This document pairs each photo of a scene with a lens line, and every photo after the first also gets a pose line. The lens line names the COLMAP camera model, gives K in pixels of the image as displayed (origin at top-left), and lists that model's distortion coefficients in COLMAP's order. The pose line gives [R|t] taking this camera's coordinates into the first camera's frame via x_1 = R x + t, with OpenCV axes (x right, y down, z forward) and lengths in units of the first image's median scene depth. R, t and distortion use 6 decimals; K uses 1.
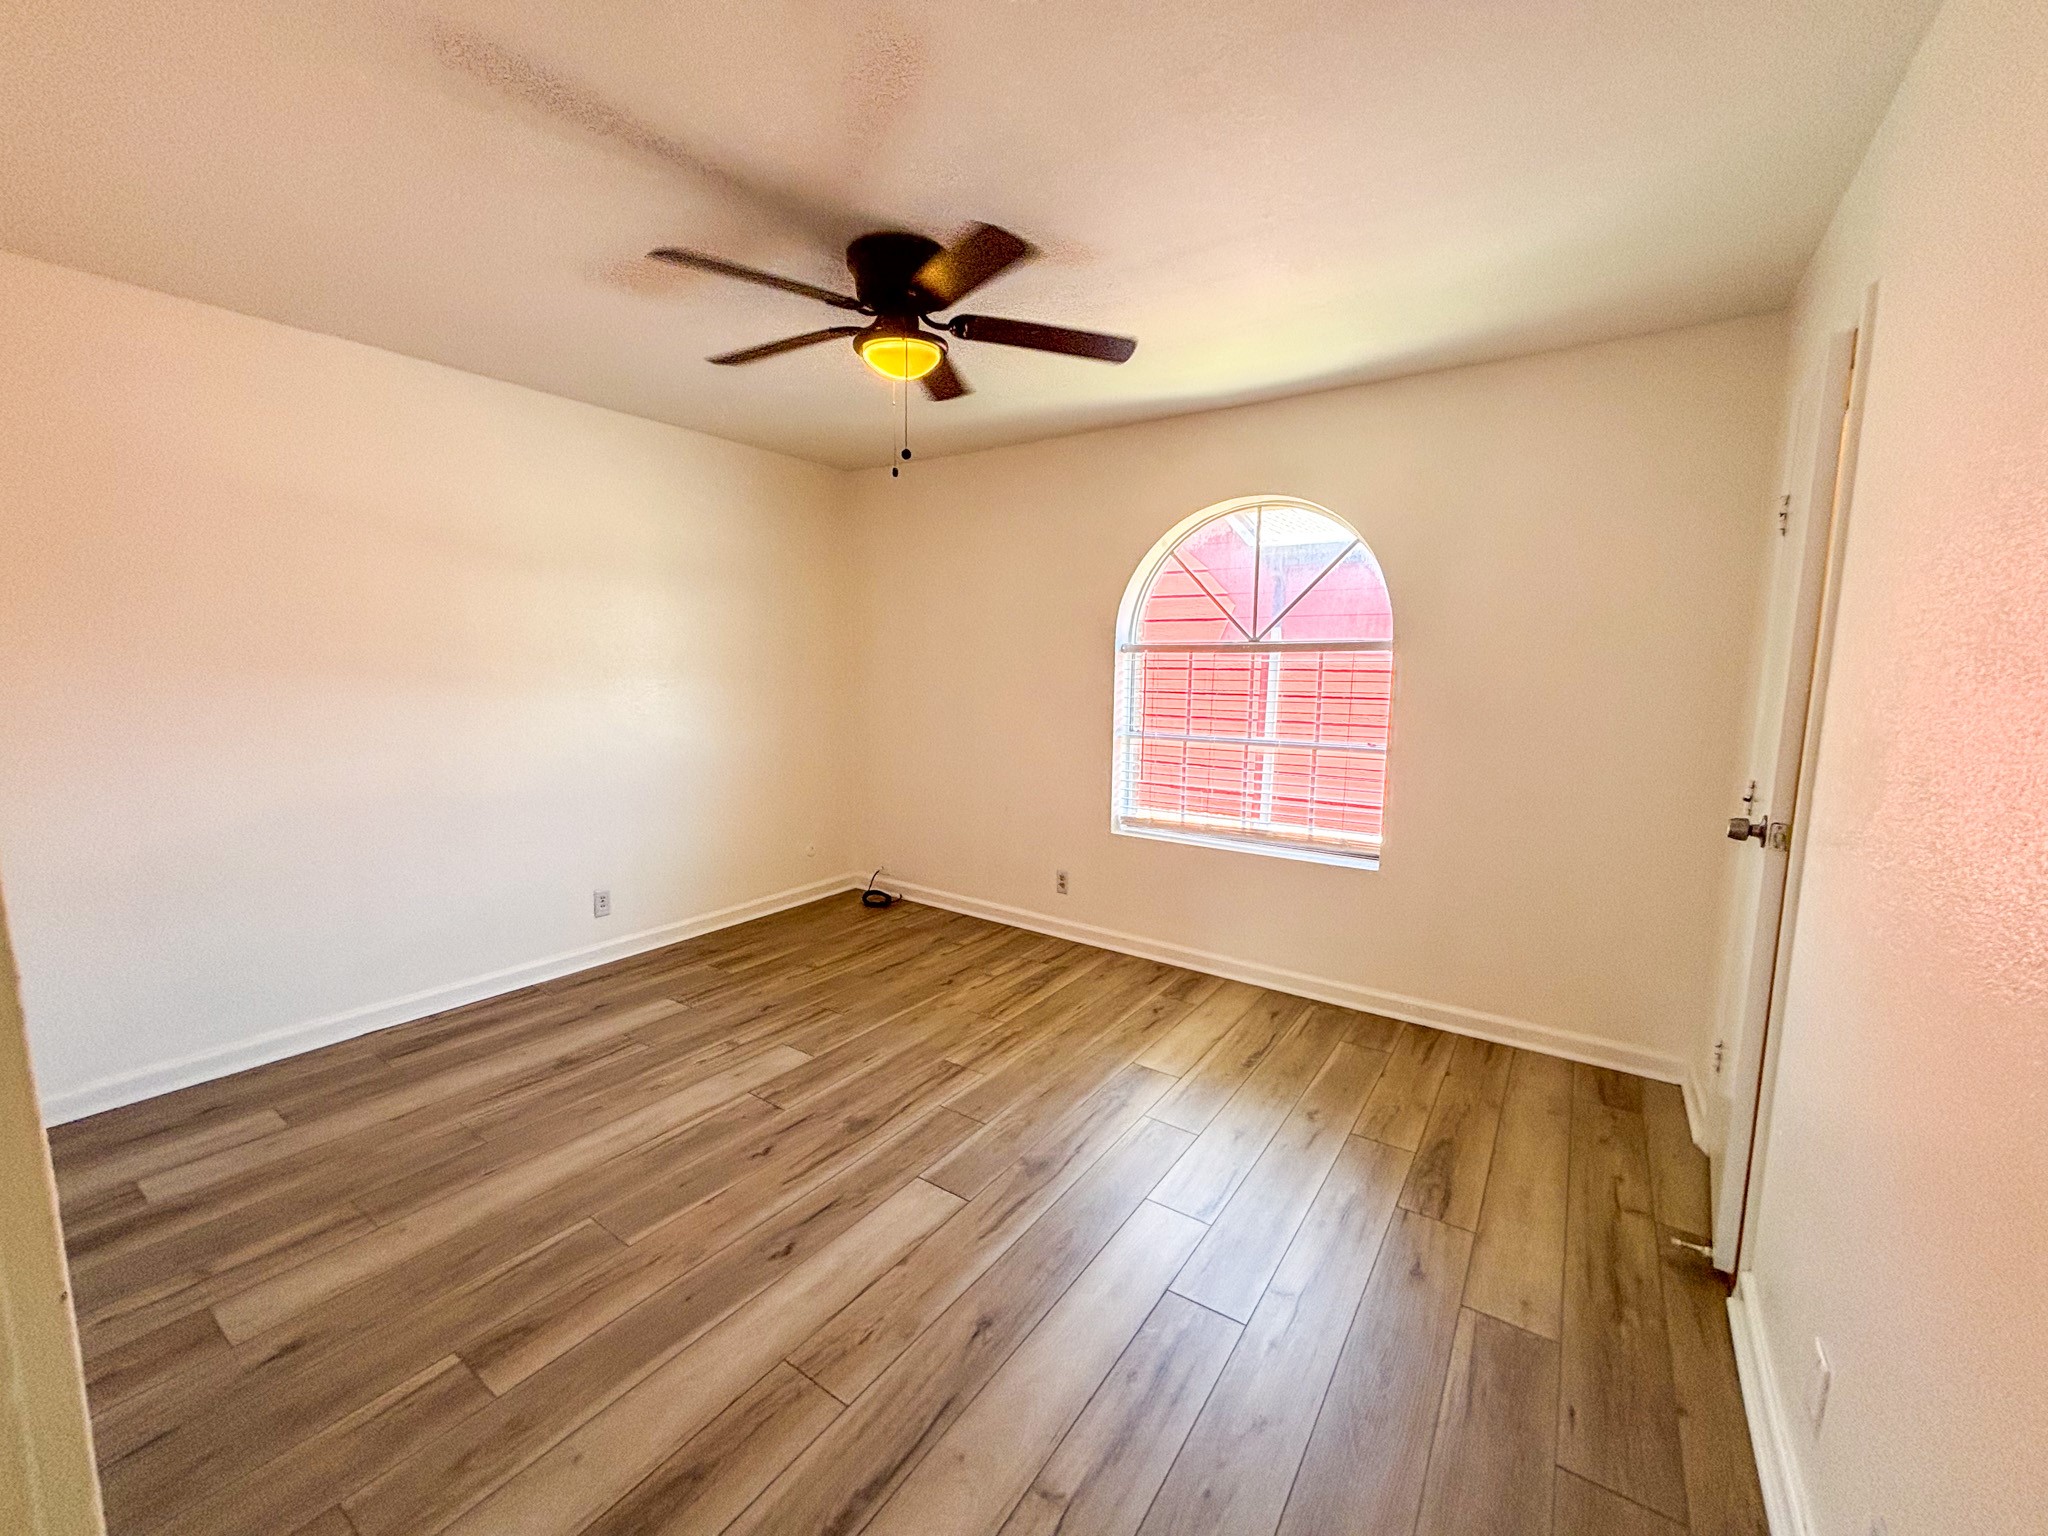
lens RADIAL K [[825.4, 0, 1034.0], [0, 825.4, 774.7], [0, 0, 1]] dist [-0.001540, 0.000957]
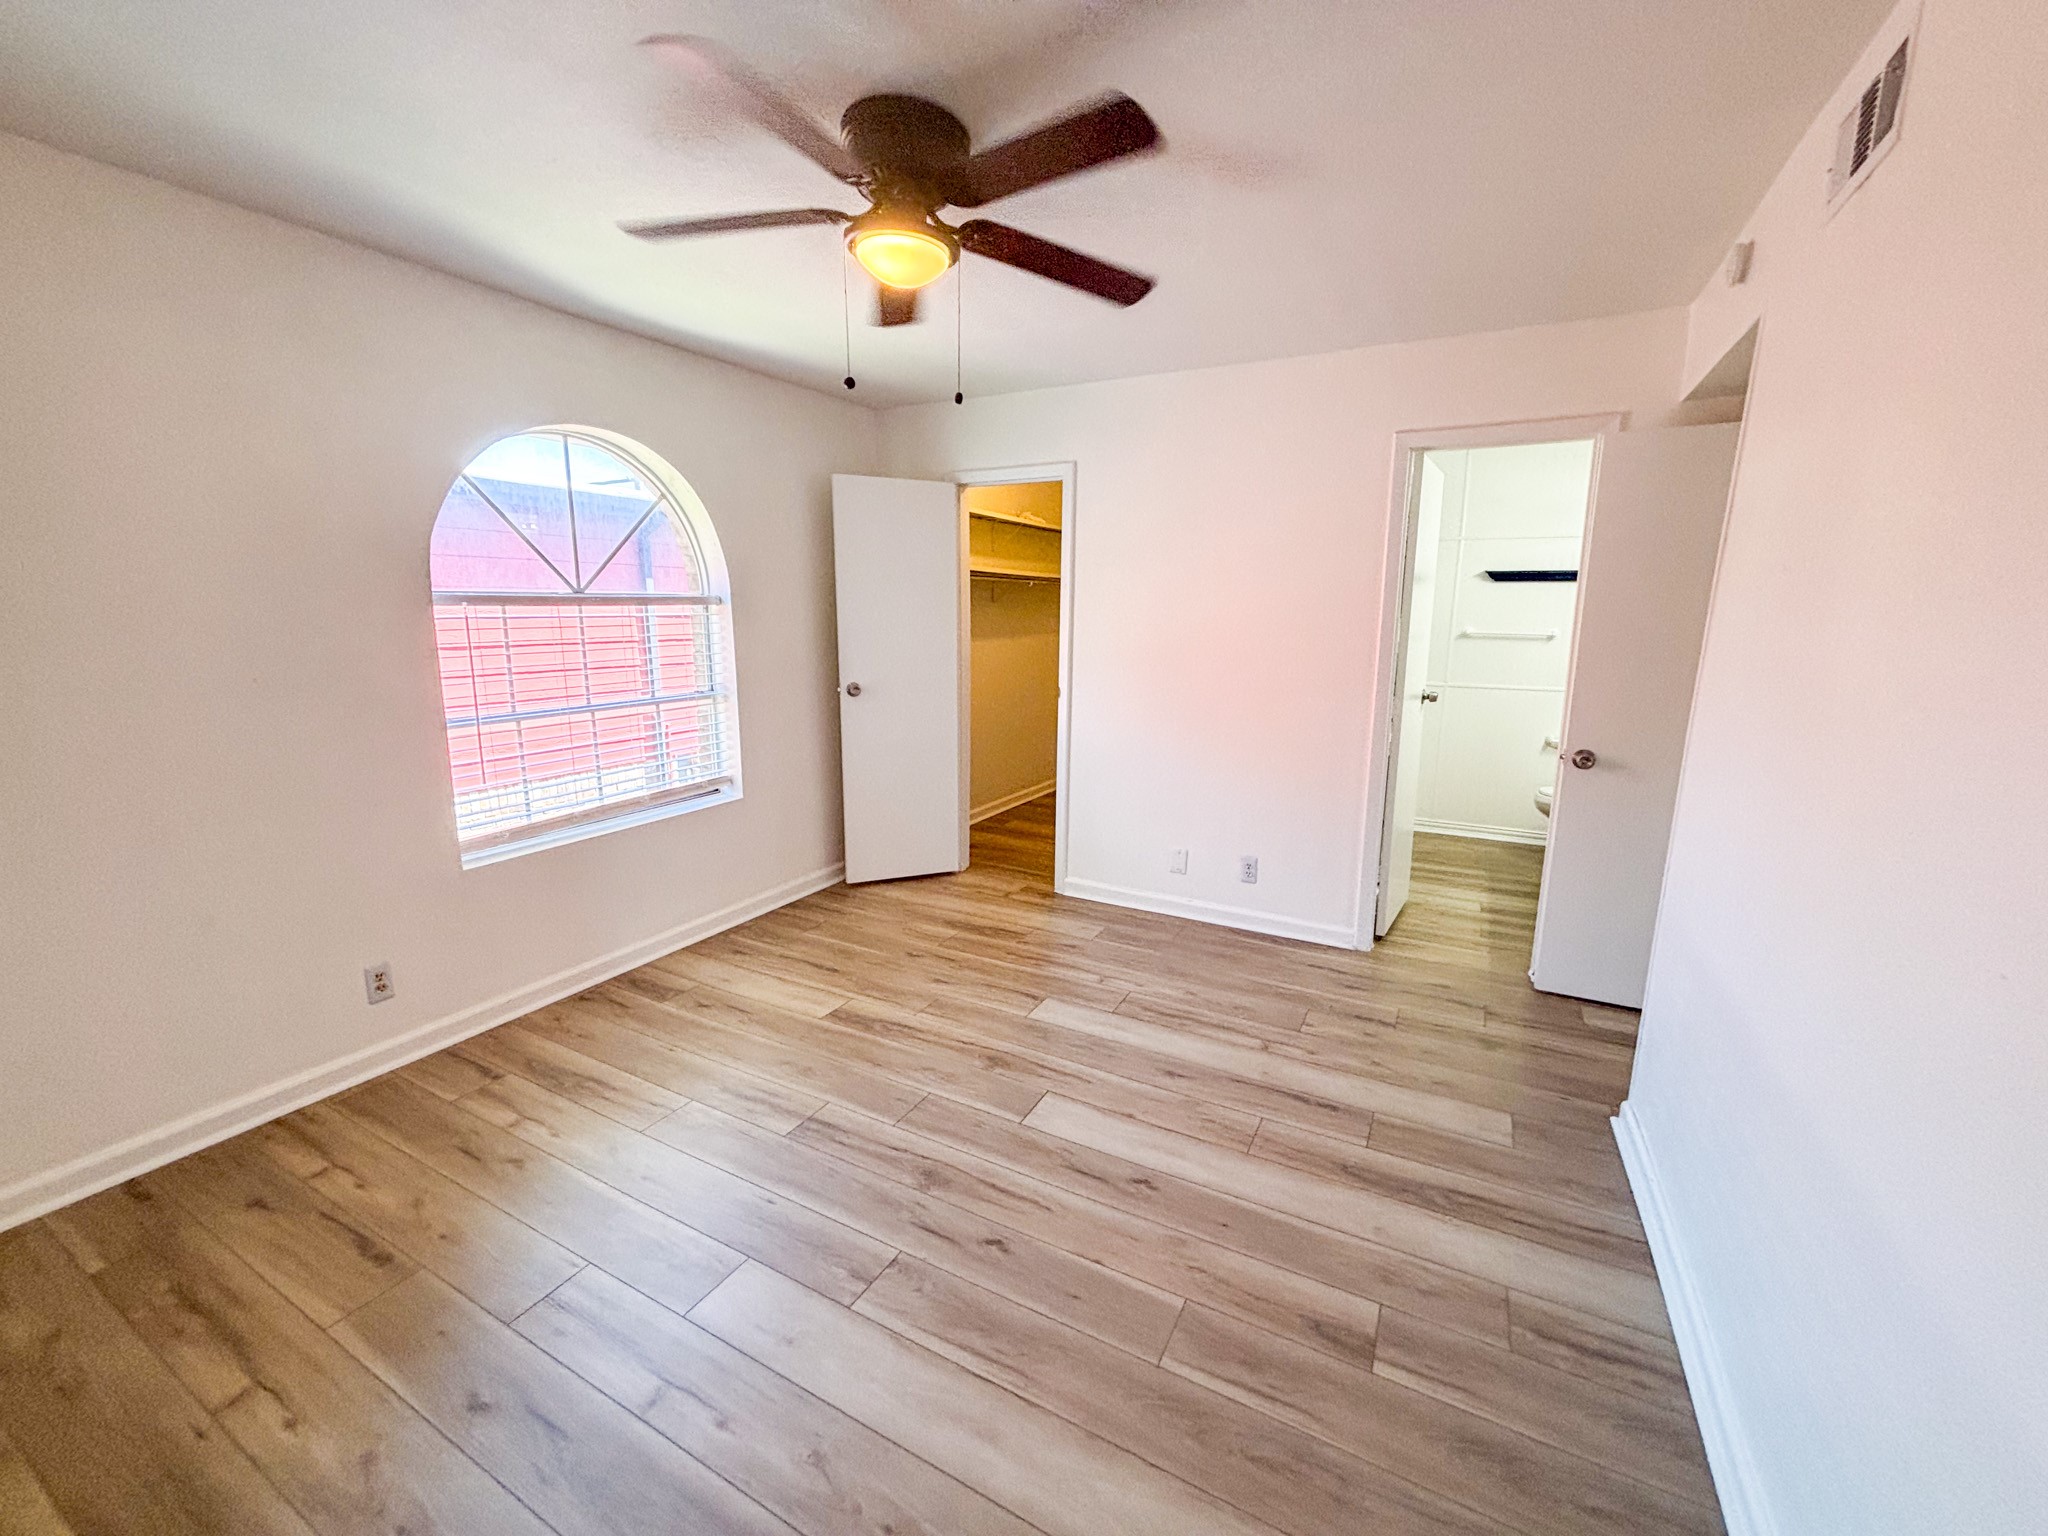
lens RADIAL K [[825.4, 0, 1031.8], [0, 825.4, 755.2], [0, 0, 1]] dist [-0.001540, 0.000957]
pose [[-0.105747, -0.193192, 0.975446, -0.711071], [0.132809, 0.969414, 0.206395, -0.117771], [-0.985484, 0.151373, -0.076855, 0.662474]]
